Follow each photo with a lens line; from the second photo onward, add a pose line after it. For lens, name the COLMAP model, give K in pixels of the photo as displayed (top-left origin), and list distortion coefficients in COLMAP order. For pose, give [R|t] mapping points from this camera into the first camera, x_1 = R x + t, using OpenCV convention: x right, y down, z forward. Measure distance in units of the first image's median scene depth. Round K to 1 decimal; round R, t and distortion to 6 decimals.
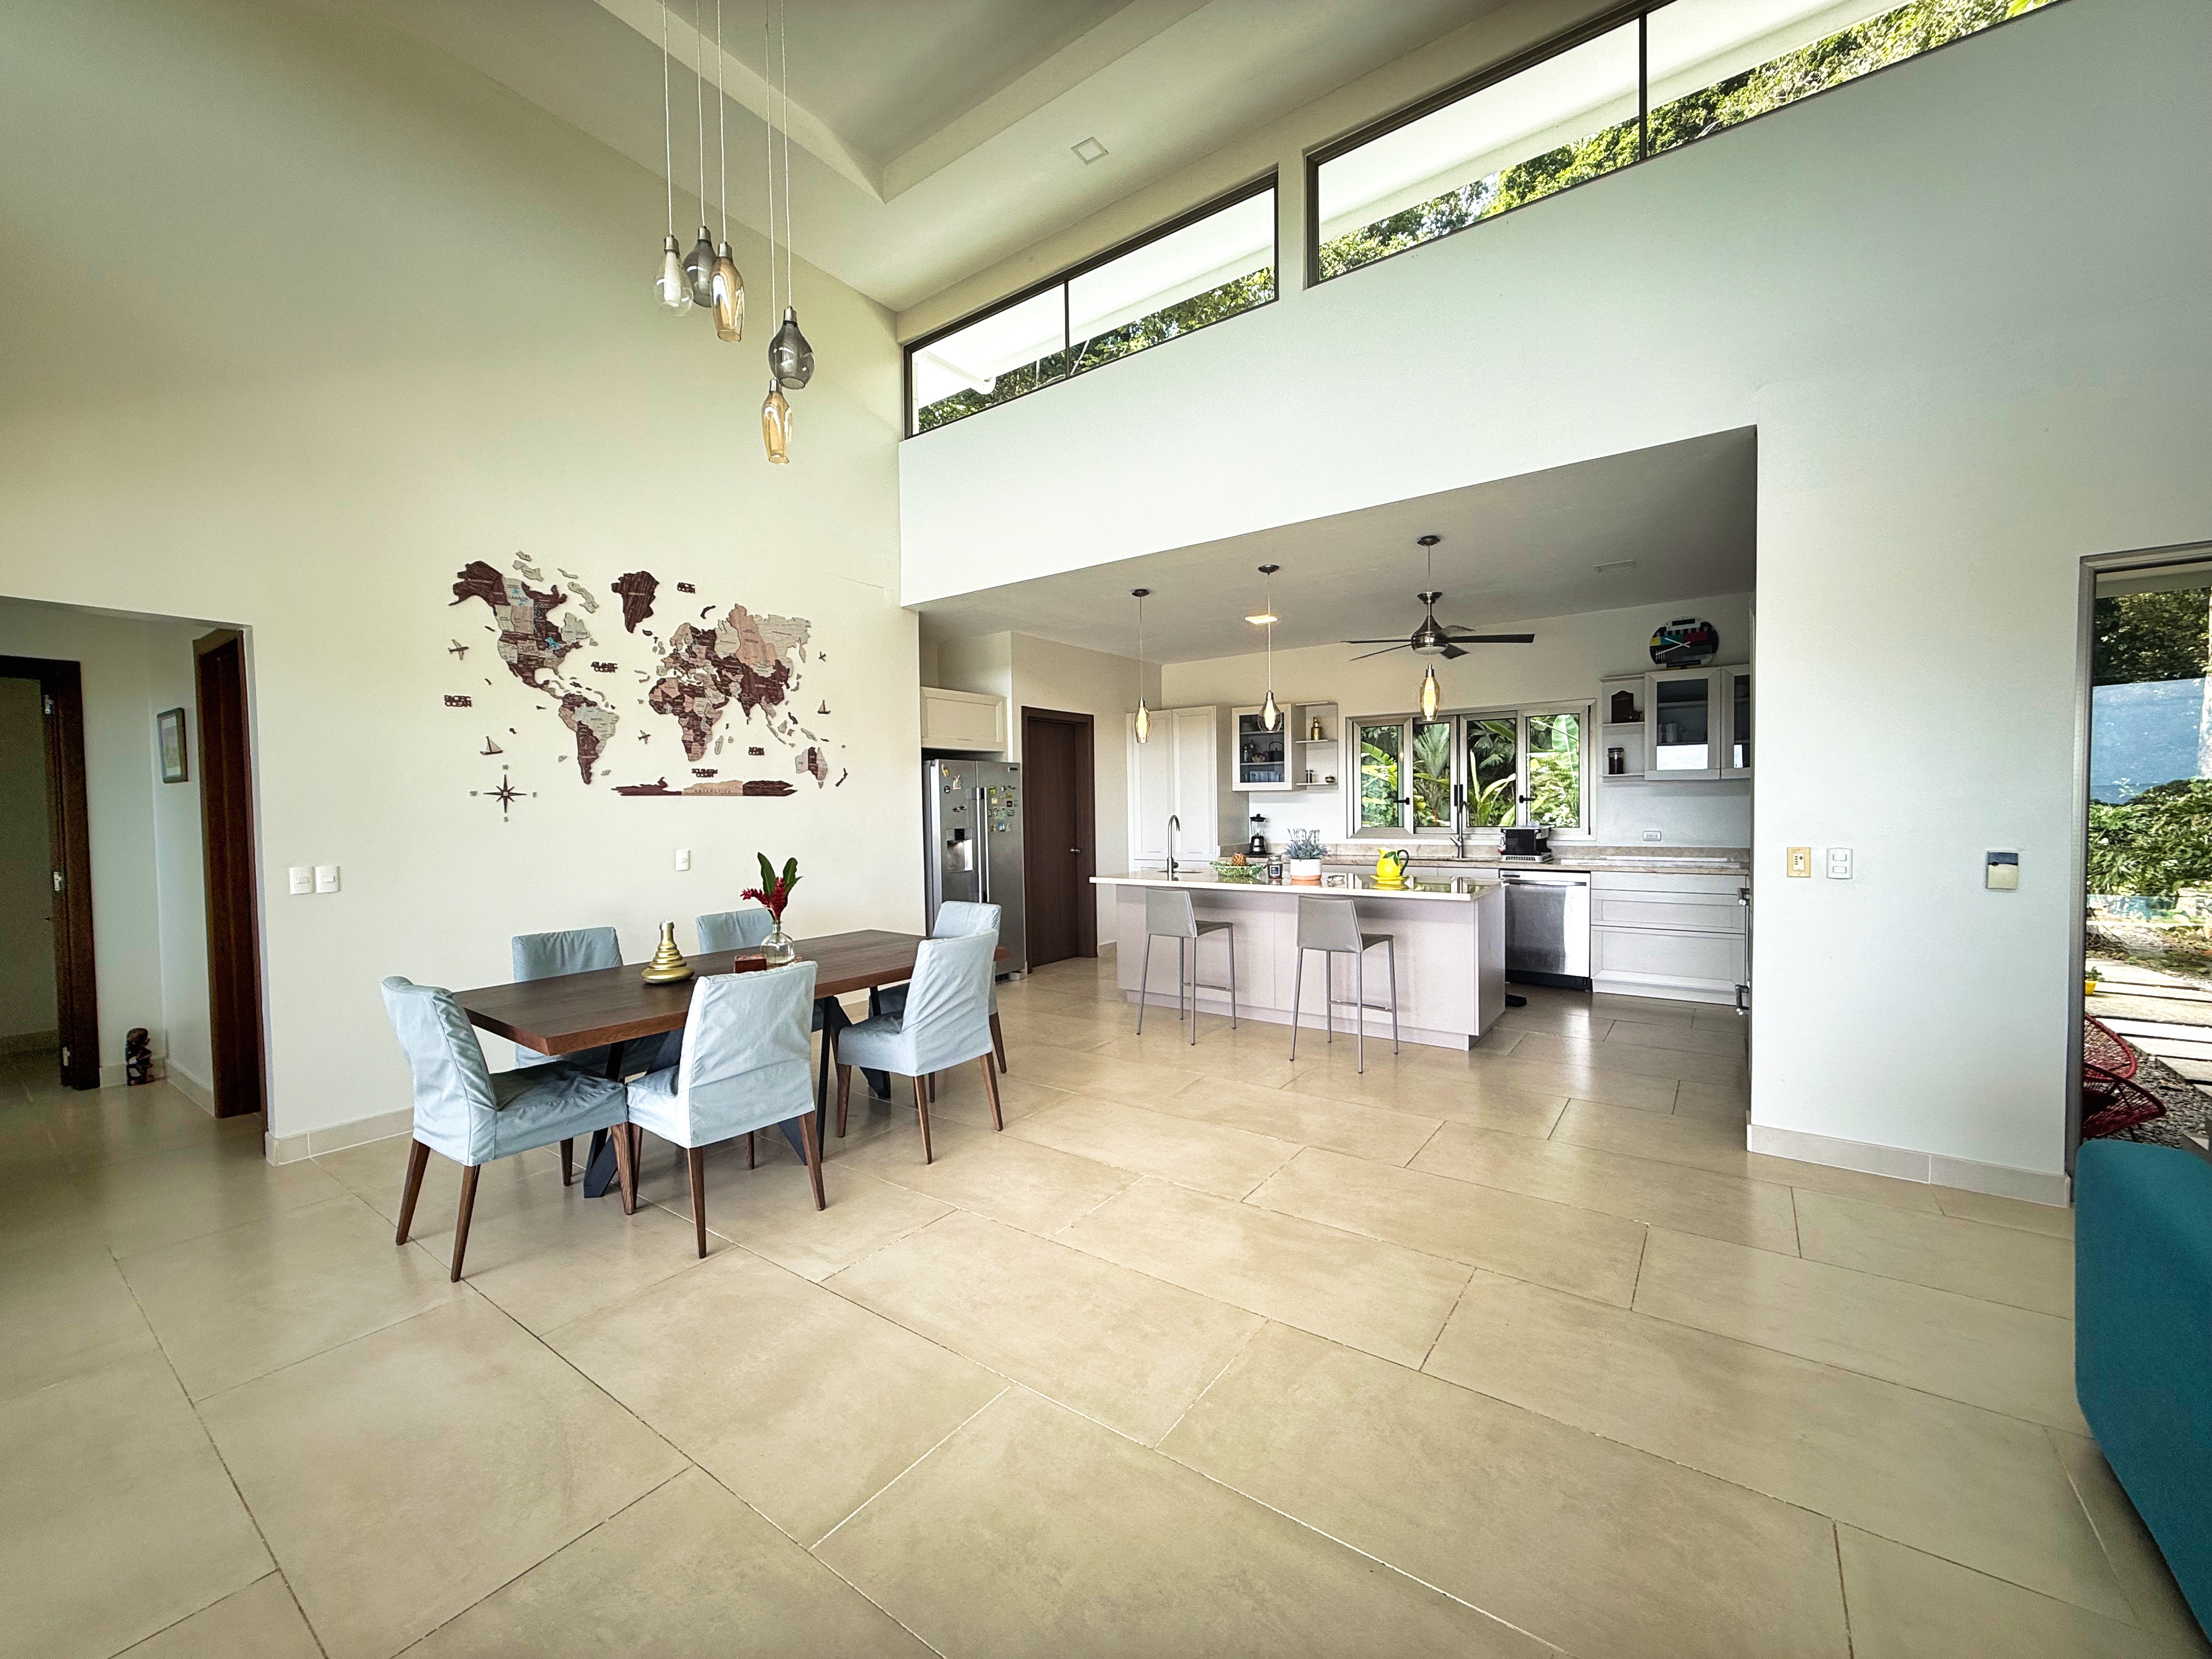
lens RADIAL K [[883.0, 0, 1106.0], [0, 883.0, 829.5], [0, 0, 1]] dist [-0.001291, 0.000096]
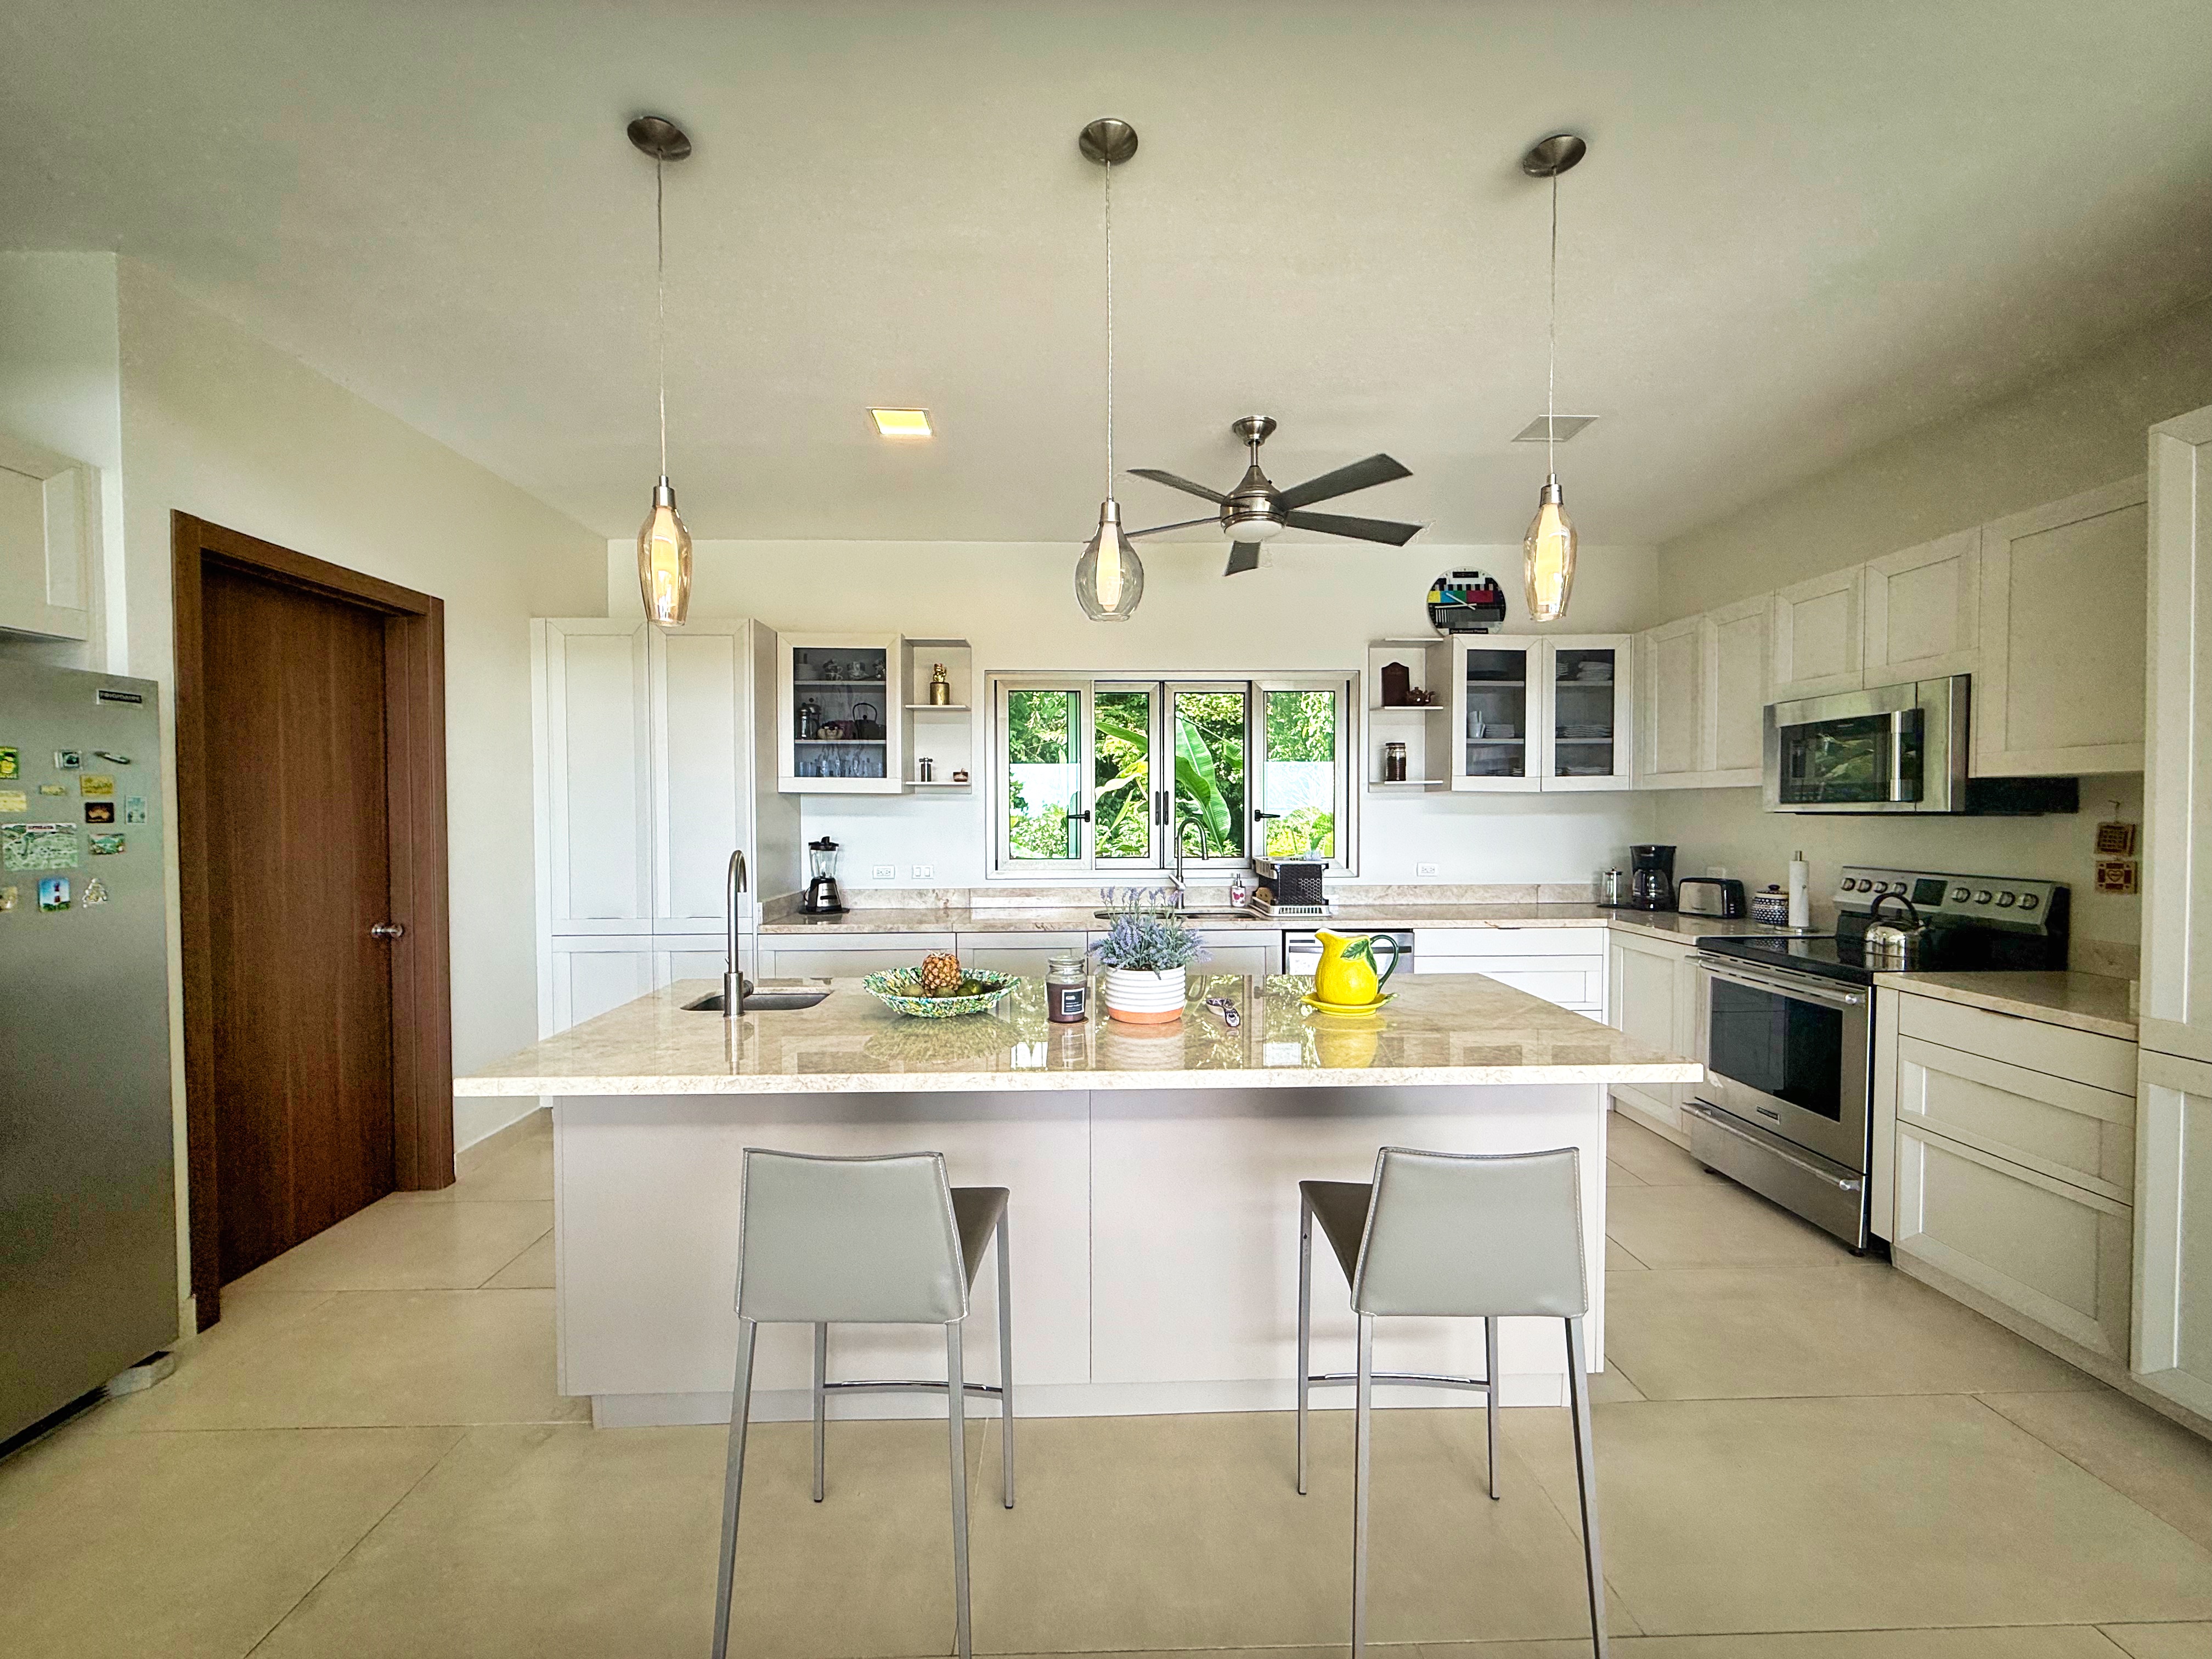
lens RADIAL K [[883.0, 0, 1106.0], [0, 883.0, 829.5], [0, 0, 1]] dist [-0.001291, 0.000096]
pose [[0.796997, 0.001333, 0.603982, -0.017660], [0.007591, 0.999896, -0.012223, -0.016125], [-0.603935, 0.014326, 0.796904, 0.527241]]
